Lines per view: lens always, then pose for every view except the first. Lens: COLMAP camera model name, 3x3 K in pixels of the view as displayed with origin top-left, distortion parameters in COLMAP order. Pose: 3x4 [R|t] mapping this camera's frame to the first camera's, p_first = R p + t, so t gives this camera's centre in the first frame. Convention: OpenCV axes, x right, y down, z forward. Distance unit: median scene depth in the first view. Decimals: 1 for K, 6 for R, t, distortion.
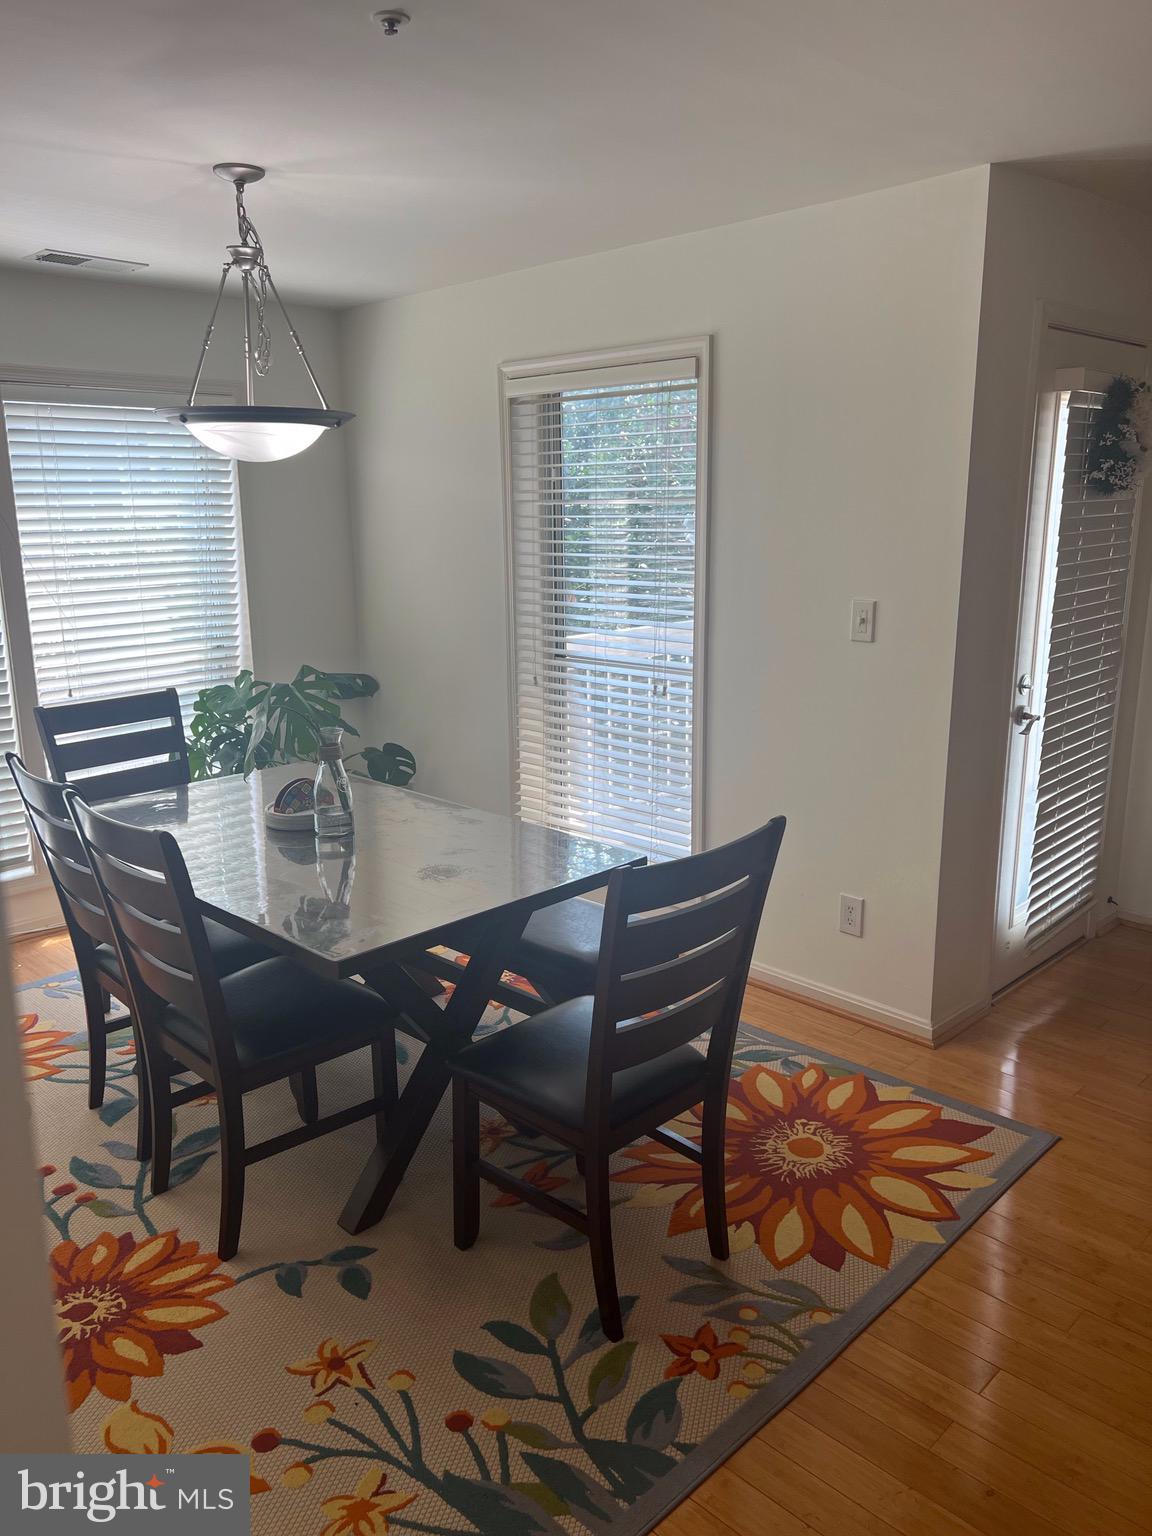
lens RADIAL K [[1146.9, 0, 570.8], [0, 1146.9, 782.1], [0, 0, 1]] dist [0.051282, -0.068712]
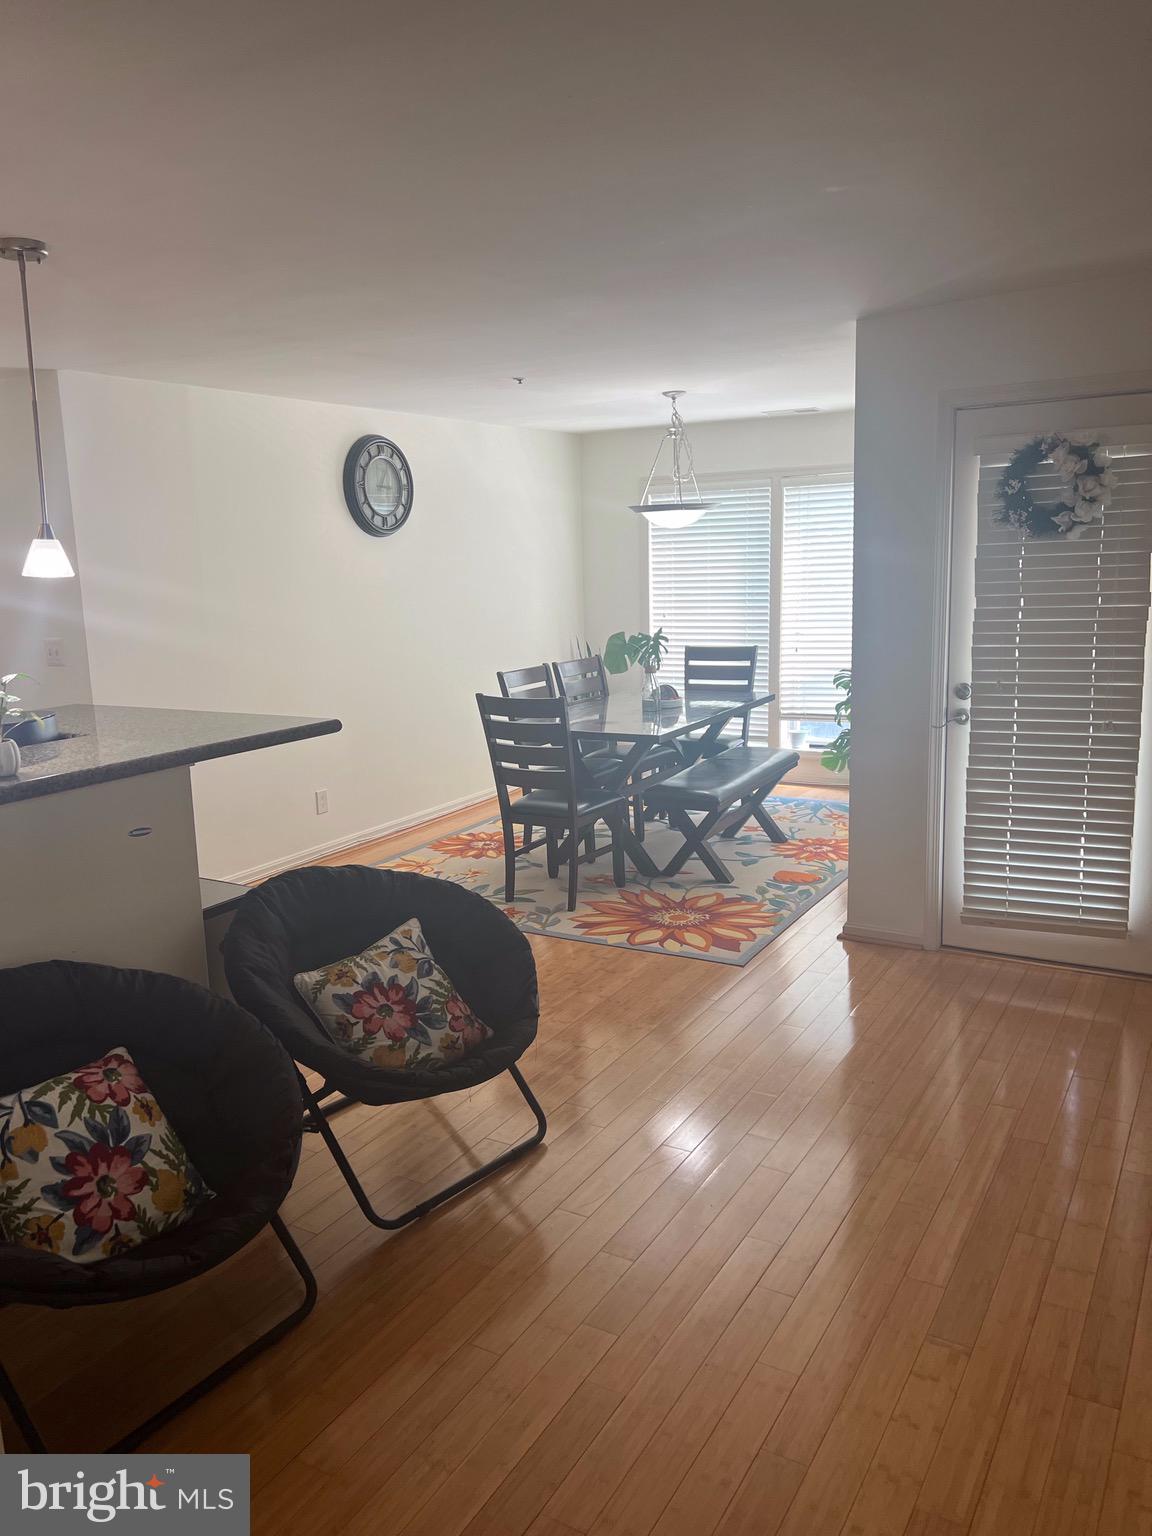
lens RADIAL K [[1146.9, 0, 552.3], [0, 1146.9, 769.6], [0, 0, 1]] dist [0.051282, -0.068712]
pose [[0.229719, 0.183947, -0.955716, 2.360290], [-0.196212, 0.970567, 0.139643, -0.141589], [0.953273, 0.155444, 0.259051, 0.438082]]
